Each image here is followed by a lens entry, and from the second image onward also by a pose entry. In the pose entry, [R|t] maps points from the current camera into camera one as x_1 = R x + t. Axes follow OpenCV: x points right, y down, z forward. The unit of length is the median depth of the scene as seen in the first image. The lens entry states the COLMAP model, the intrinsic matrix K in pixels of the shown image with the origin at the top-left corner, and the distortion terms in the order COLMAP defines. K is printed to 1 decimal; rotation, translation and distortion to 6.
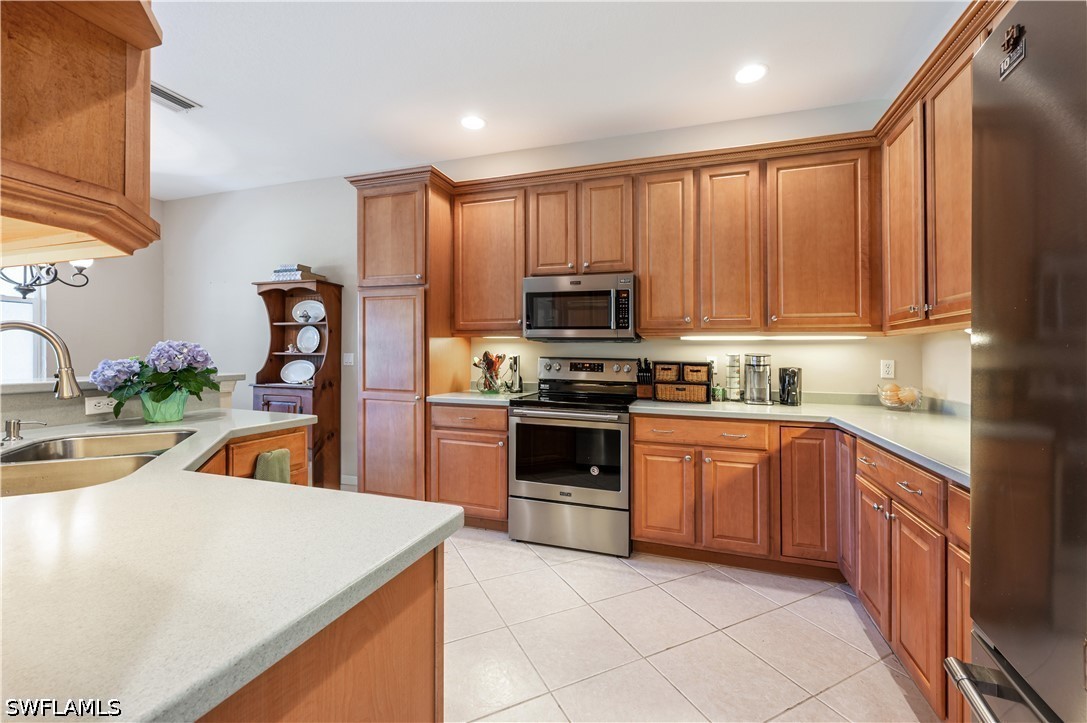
lens RADIAL K [[445.7, 0, 553.5], [0, 445.7, 358.9], [0, 0, 1]] dist [-0.000820, 0.000124]
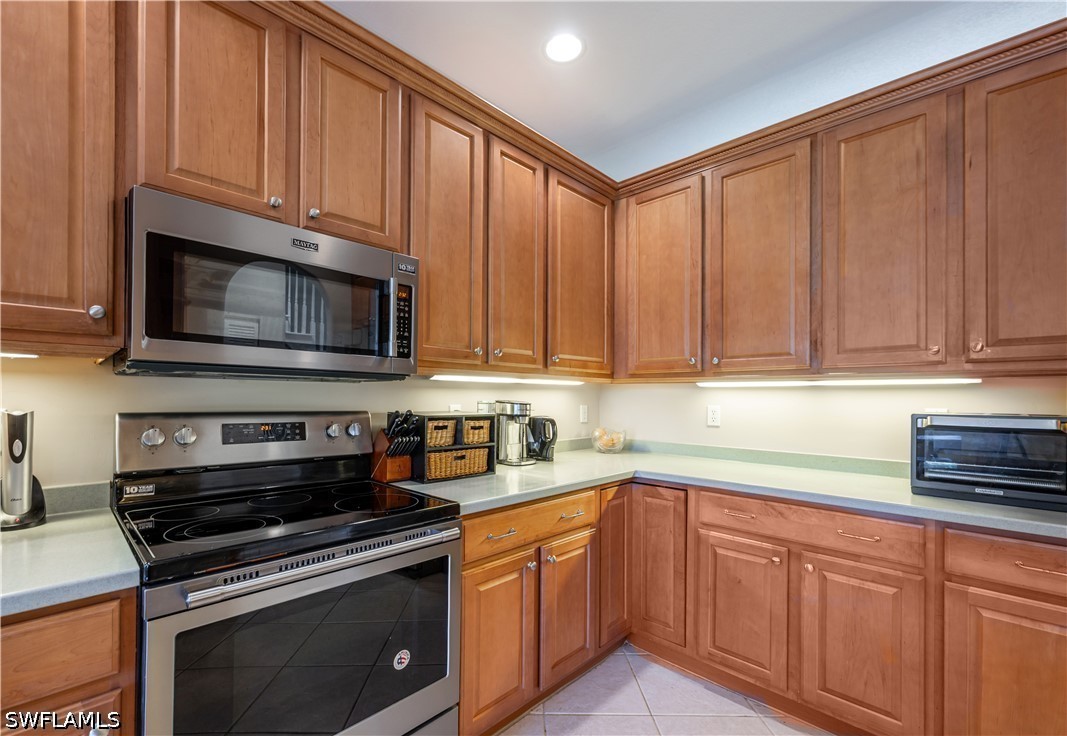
lens RADIAL K [[450.5, 0, 524.4], [0, 450.5, 383.9], [0, 0, 1]] dist [0.001212, 0.000067]
pose [[0.450734, 0.019372, 0.892448, -0.257060], [0.004116, 0.999709, -0.023779, -0.022667], [-0.892649, 0.014391, 0.450523, 0.629410]]
